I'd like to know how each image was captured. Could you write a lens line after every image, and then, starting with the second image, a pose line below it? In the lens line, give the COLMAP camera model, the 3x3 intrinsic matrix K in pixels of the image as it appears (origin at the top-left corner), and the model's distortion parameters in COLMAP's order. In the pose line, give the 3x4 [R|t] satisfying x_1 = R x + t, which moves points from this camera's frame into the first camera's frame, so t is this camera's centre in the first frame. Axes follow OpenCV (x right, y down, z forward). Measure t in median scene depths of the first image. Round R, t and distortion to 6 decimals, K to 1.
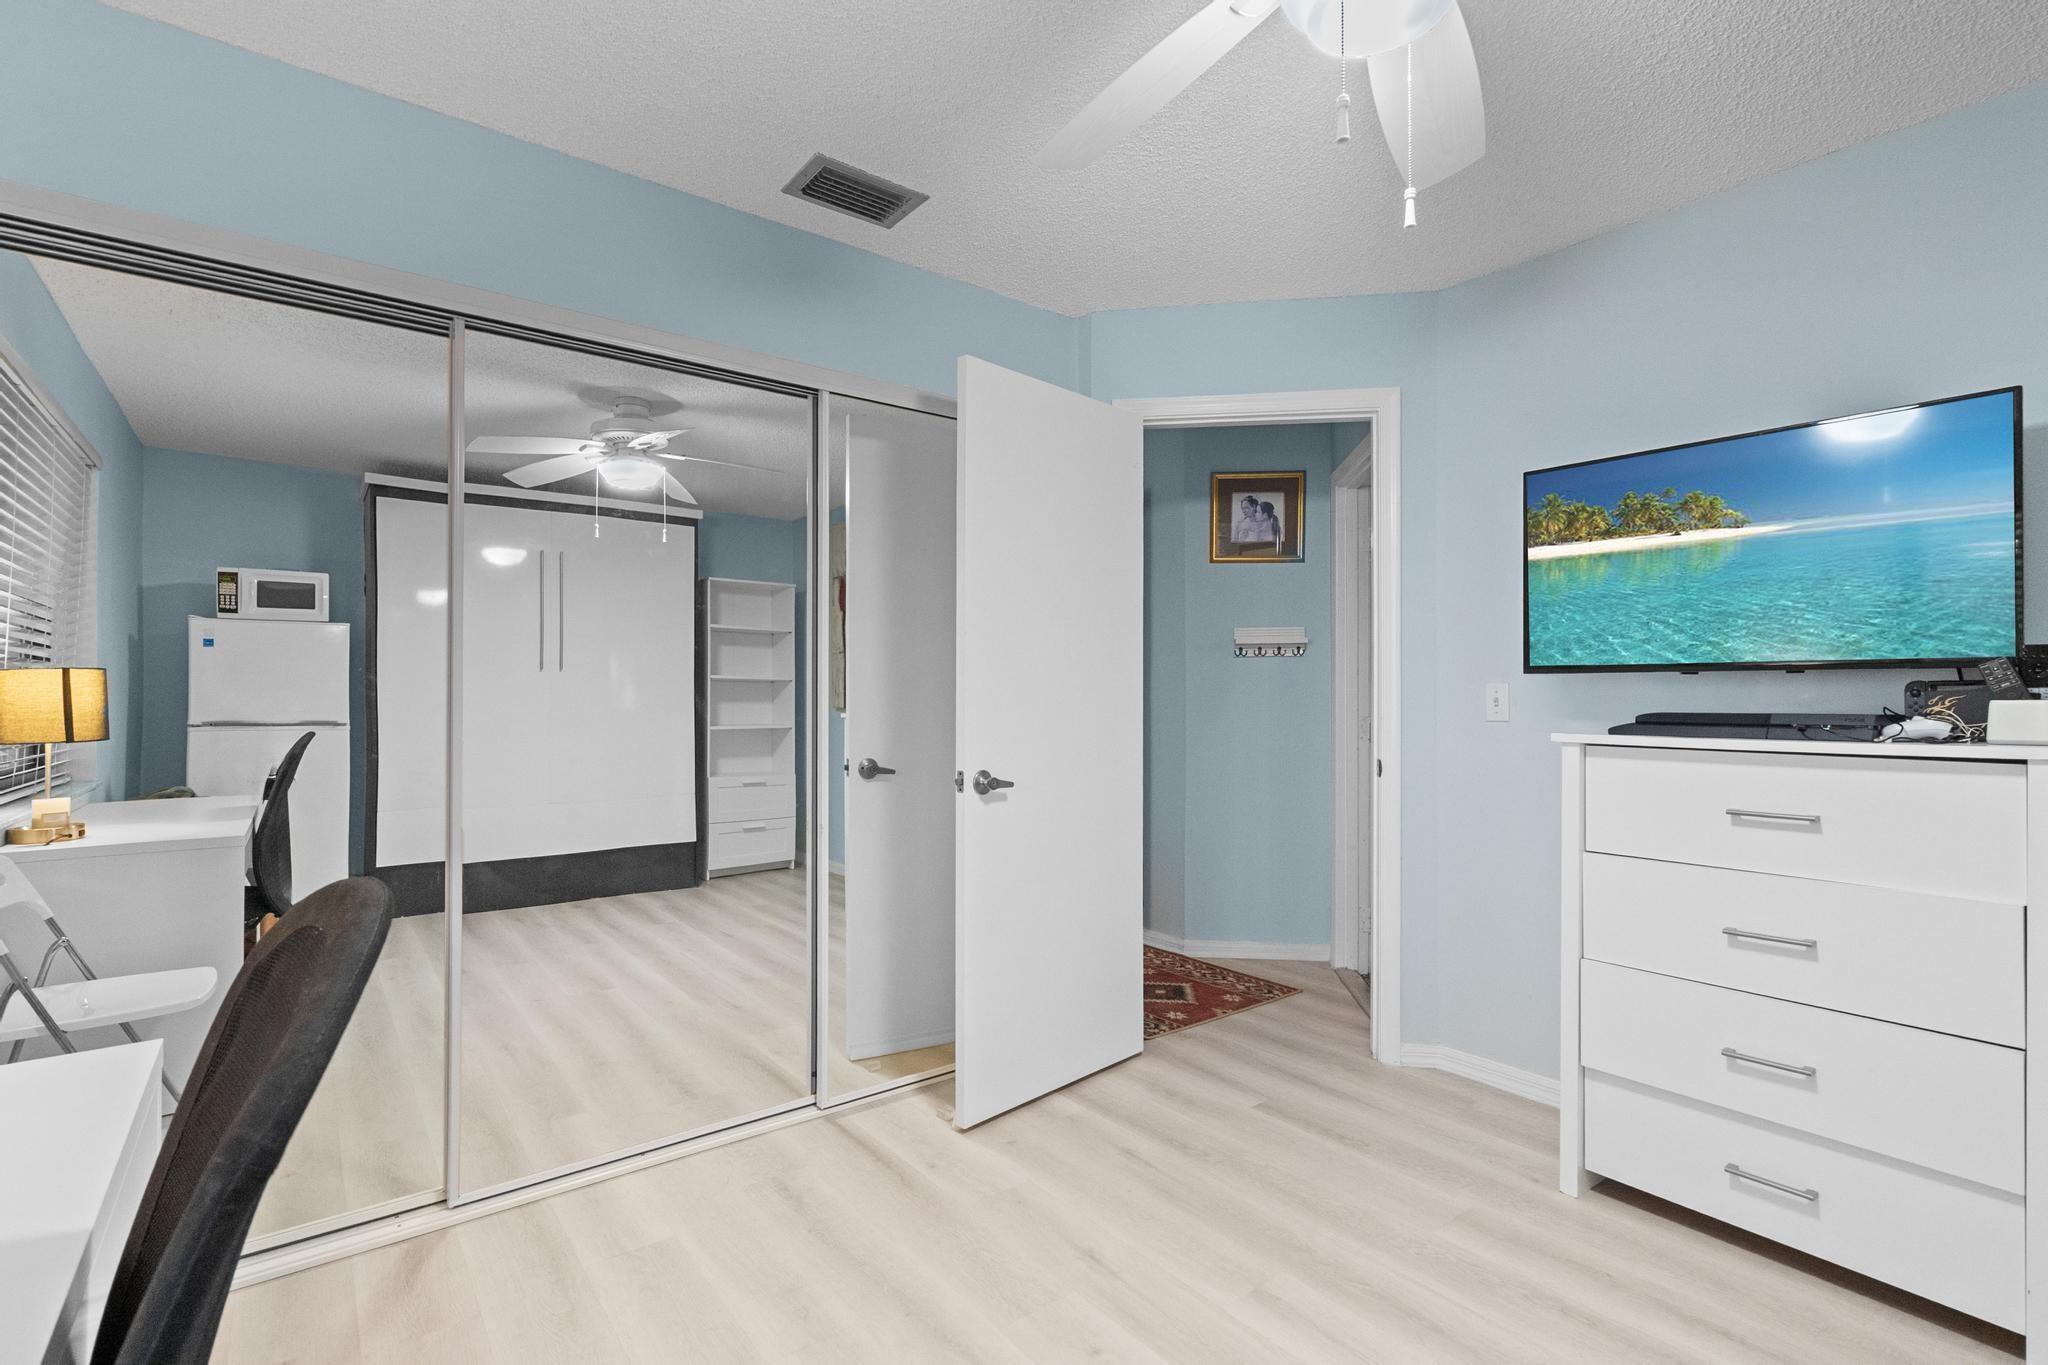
lens RADIAL K [[932.3, 0, 1023.9], [0, 932.3, 698.1], [0, 0, 1]] dist [-0.003750, 0.001073]
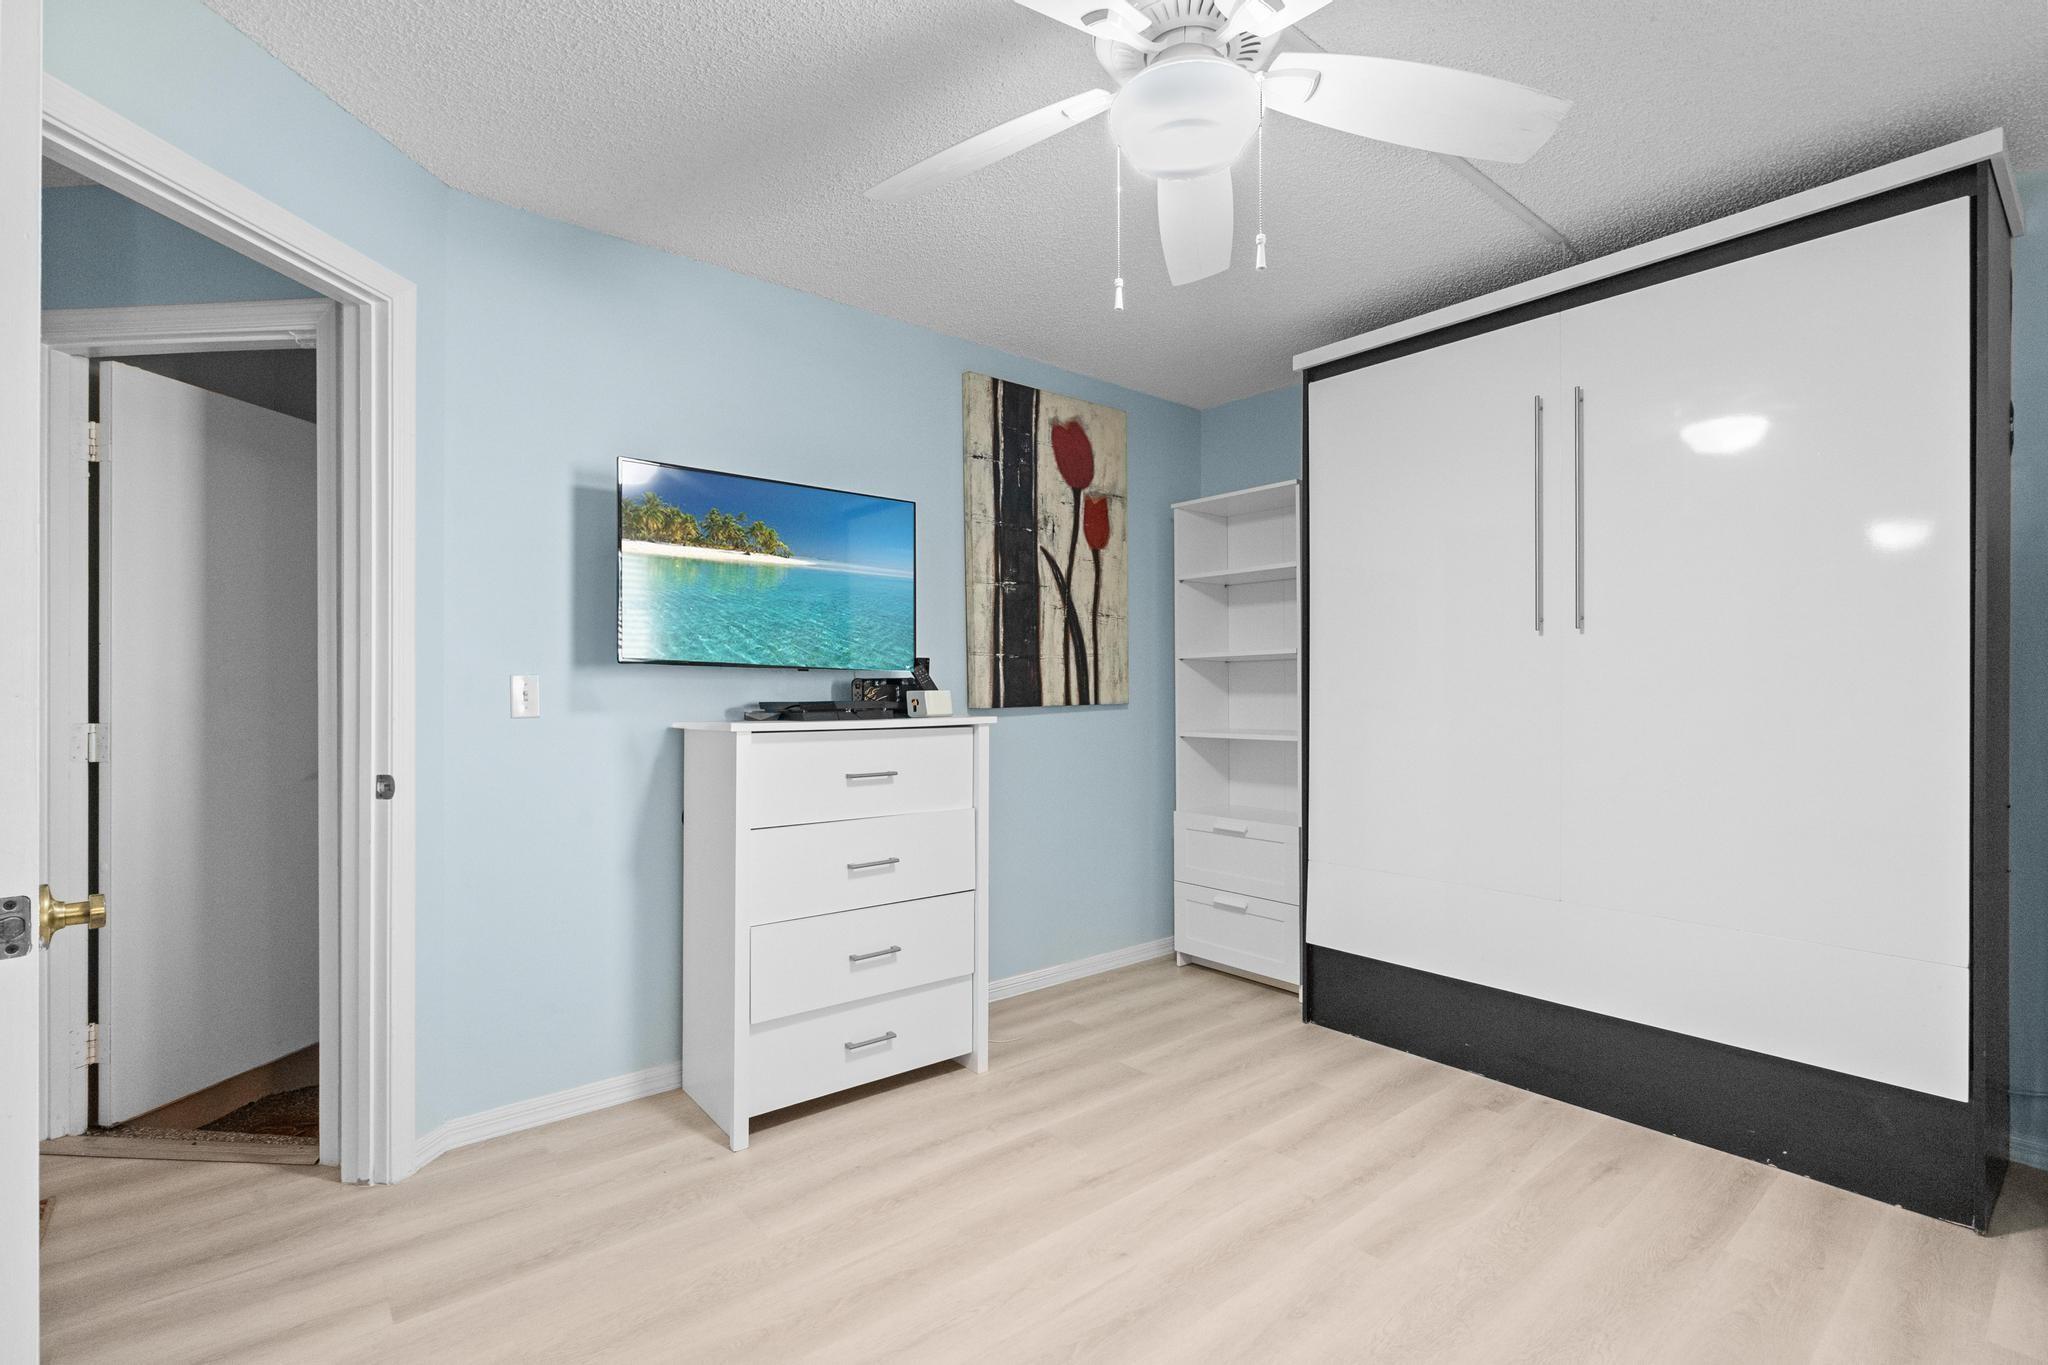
lens RADIAL K [[998.3, 0, 899.2], [0, 998.3, 694.5], [0, 0, 1]] dist [0.001517, 0.000520]
pose [[-0.004072, -0.010493, 0.999937, -0.566257], [0.010445, 0.999890, 0.010535, -0.007991], [-0.999937, 0.010488, -0.003962, 0.800769]]
